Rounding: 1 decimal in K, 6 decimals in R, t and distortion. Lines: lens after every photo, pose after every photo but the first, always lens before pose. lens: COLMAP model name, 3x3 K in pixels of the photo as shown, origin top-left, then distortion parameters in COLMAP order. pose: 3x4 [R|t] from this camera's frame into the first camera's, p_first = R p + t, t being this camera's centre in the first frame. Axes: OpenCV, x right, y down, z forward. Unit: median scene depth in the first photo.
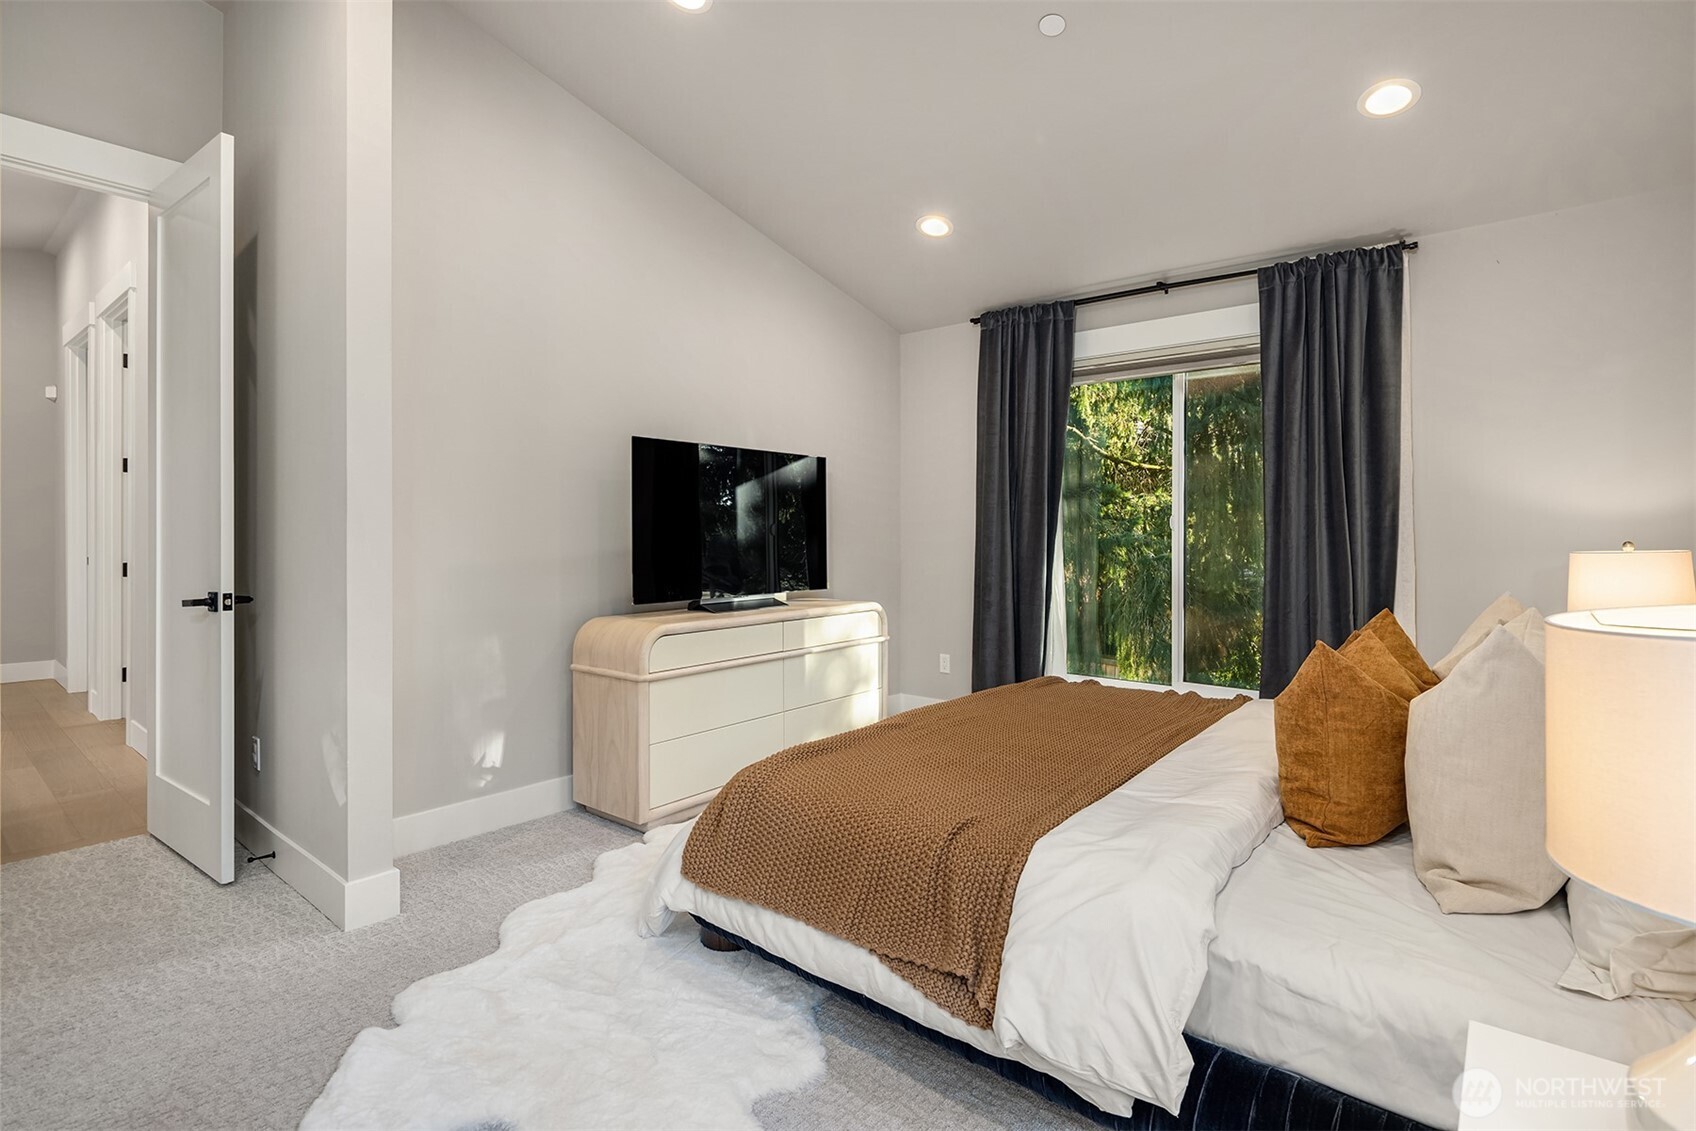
lens RADIAL K [[814.7, 0, 862.5], [0, 814.7, 538.6], [0, 0, 1]] dist [-0.001289, -0.000606]
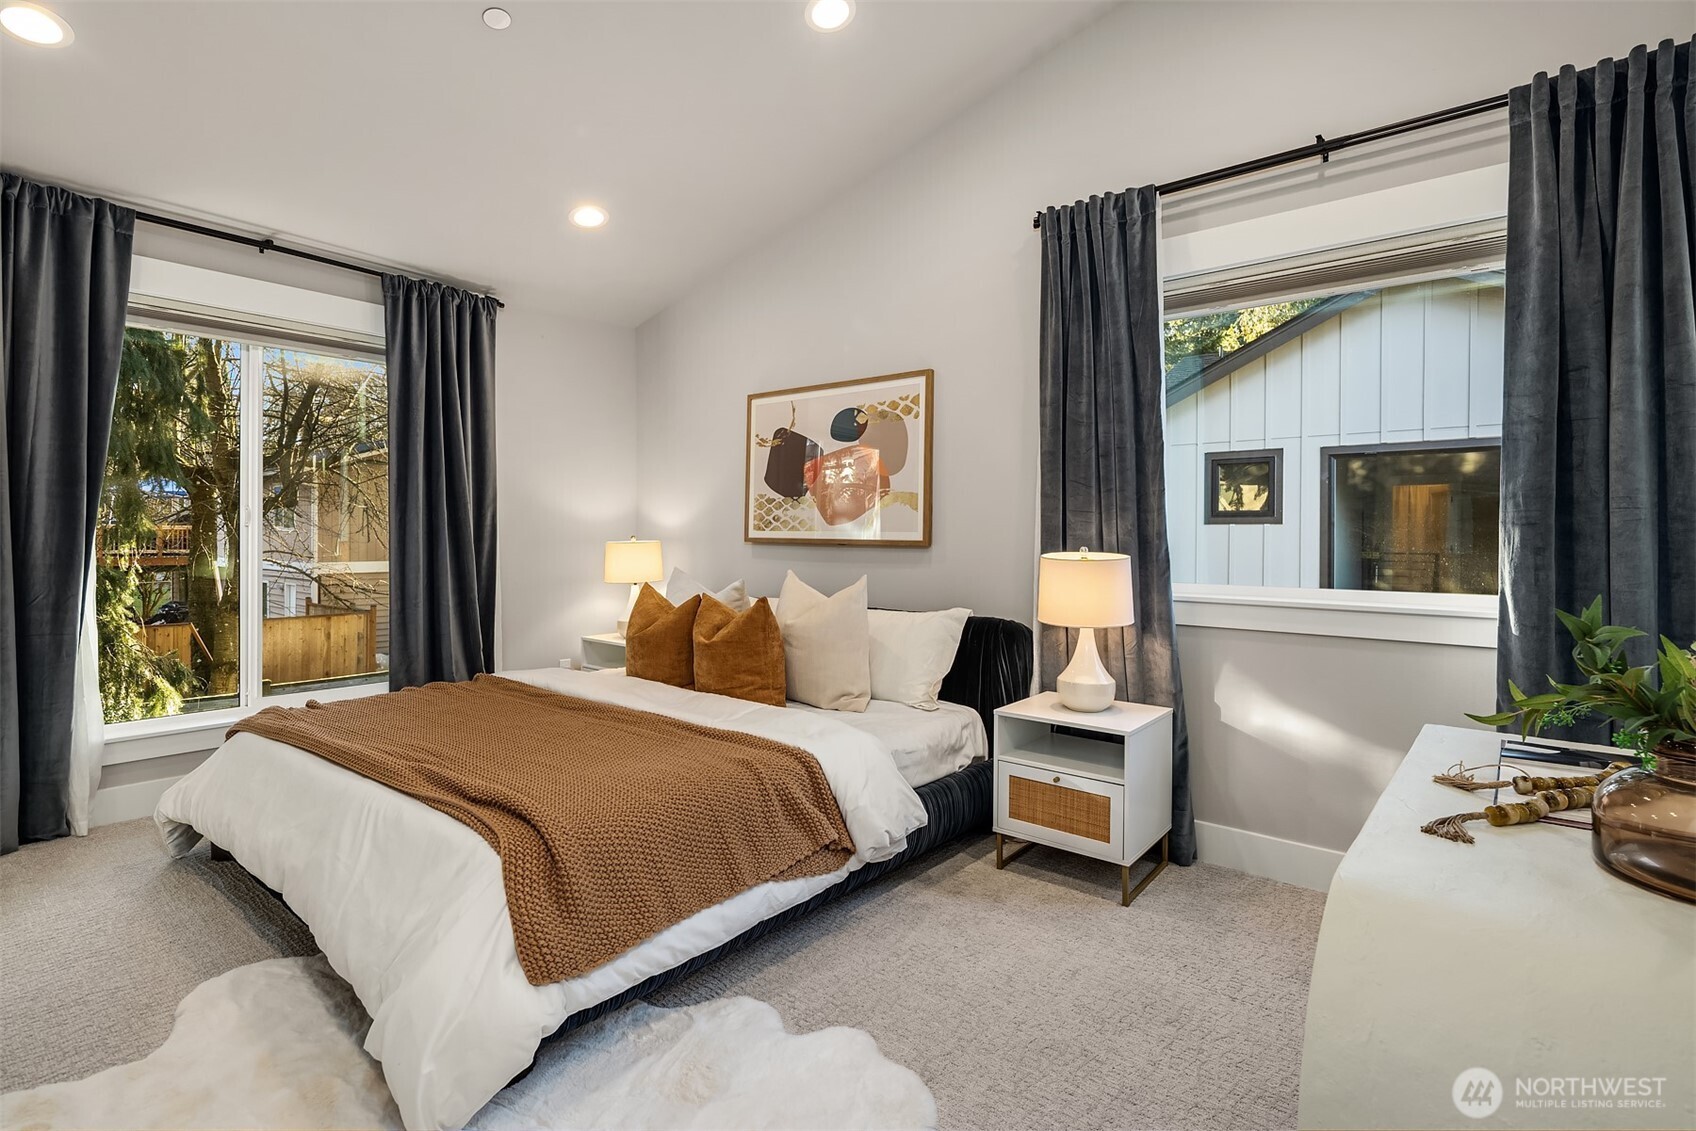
lens RADIAL K [[814.7, 0, 862.5], [0, 814.7, 538.6], [0, 0, 1]] dist [-0.001289, -0.000606]
pose [[-0.004712, -0.011863, 0.999919, -0.984916], [-0.000586, 0.999929, 0.011860, -0.012990], [-0.999989, -0.000530, -0.004719, 0.712807]]
